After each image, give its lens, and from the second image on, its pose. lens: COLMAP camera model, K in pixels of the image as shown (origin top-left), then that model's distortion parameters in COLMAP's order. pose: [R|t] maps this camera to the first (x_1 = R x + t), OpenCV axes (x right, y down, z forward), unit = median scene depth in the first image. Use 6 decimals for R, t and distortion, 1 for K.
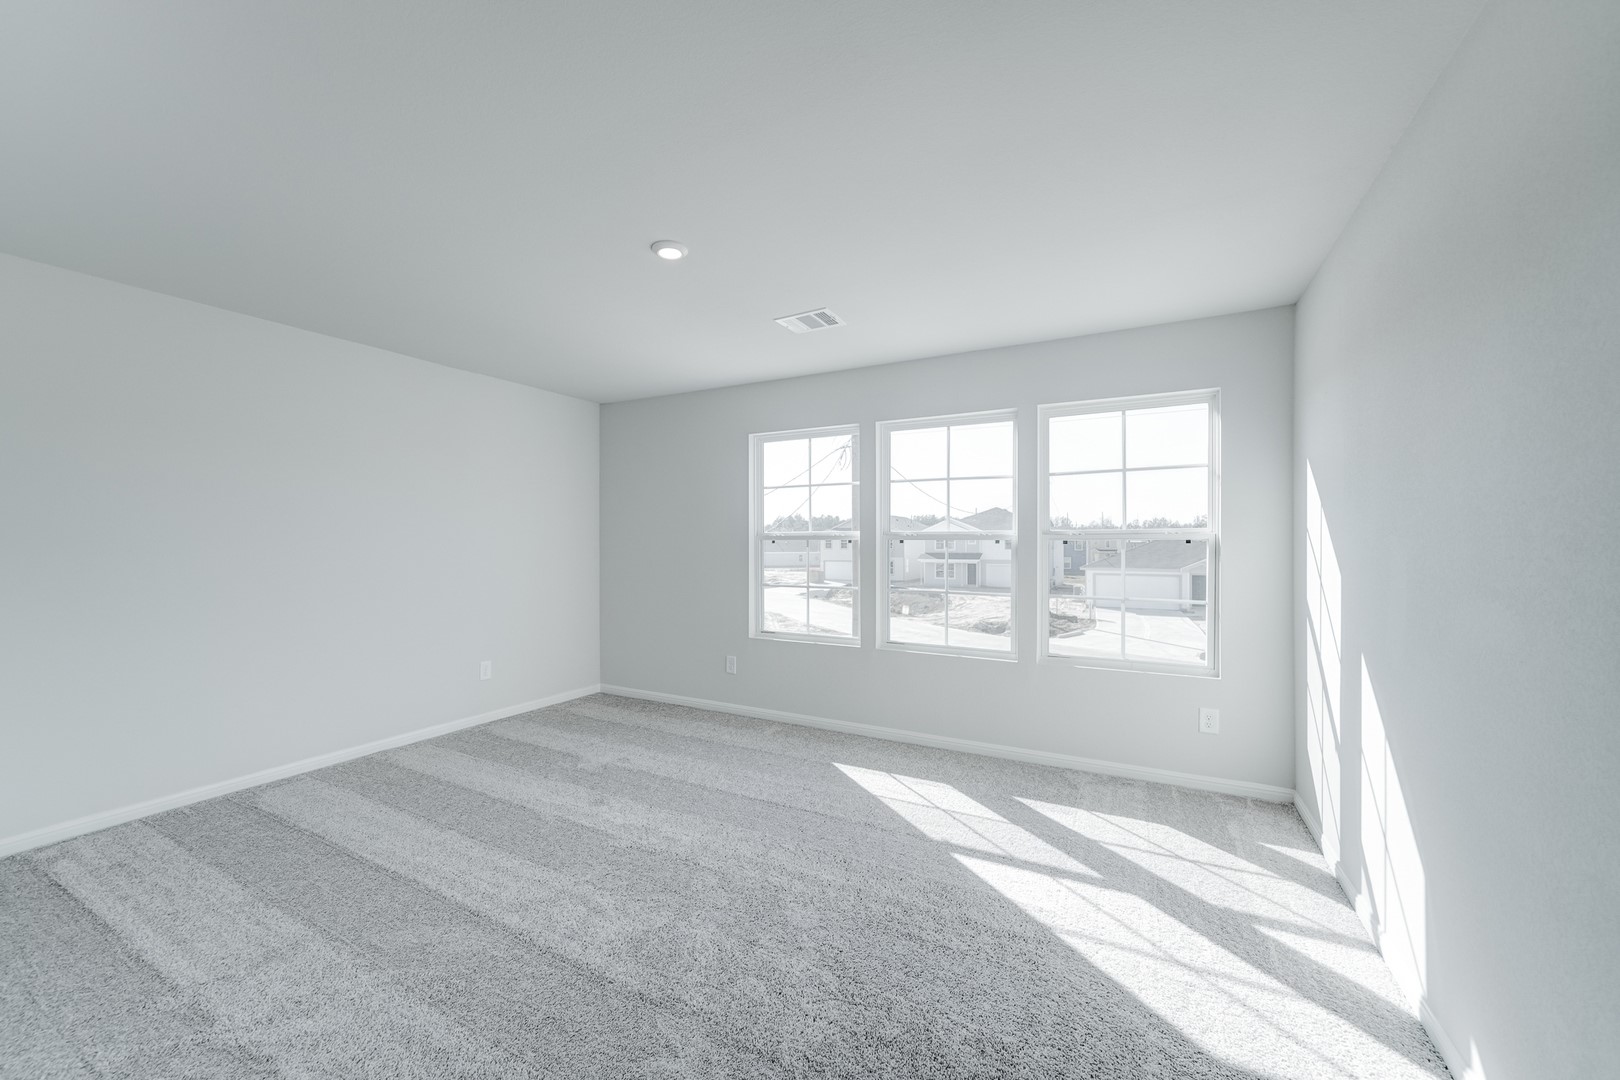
lens RADIAL K [[629.1, 0, 805.2], [0, 629.1, 543.9], [0, 0, 1]] dist [-0.001209, 0.000672]
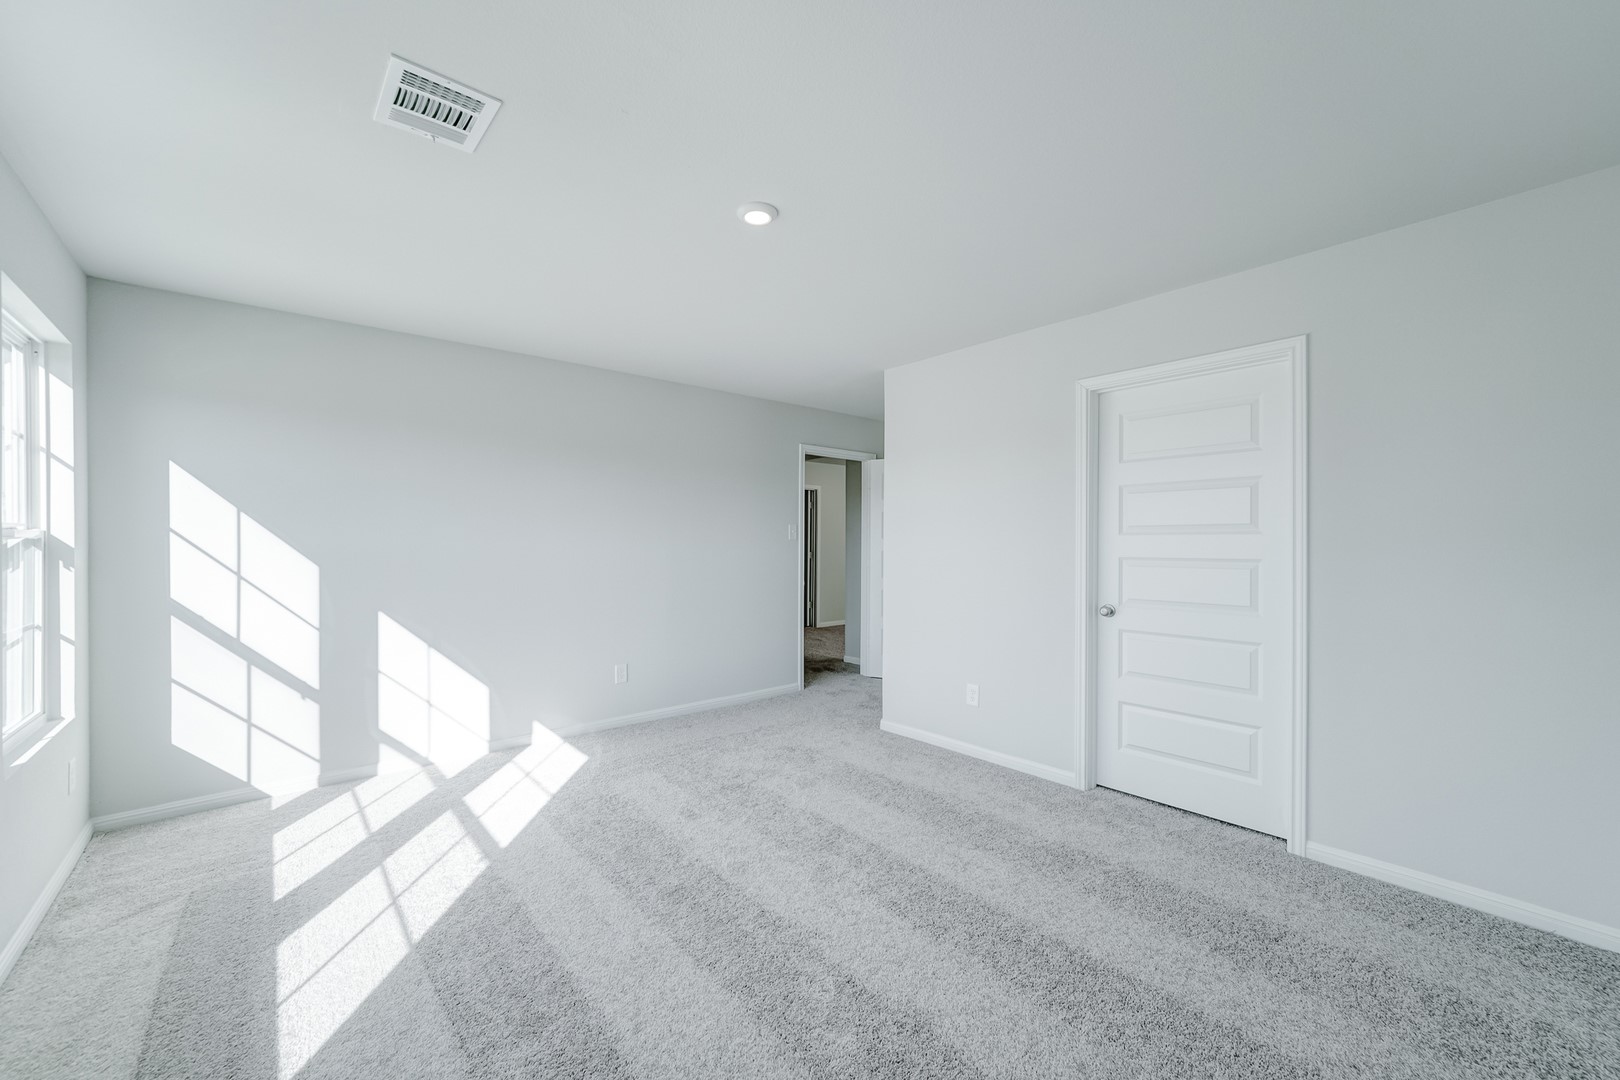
lens RADIAL K [[629.1, 0, 820.7], [0, 629.1, 547.8], [0, 0, 1]] dist [-0.001209, 0.000672]
pose [[-0.943691, -0.005259, 0.330787, -0.600195], [-0.002194, 0.999951, 0.009639, -0.006081], [-0.330821, 0.008371, -0.943656, 1.819296]]
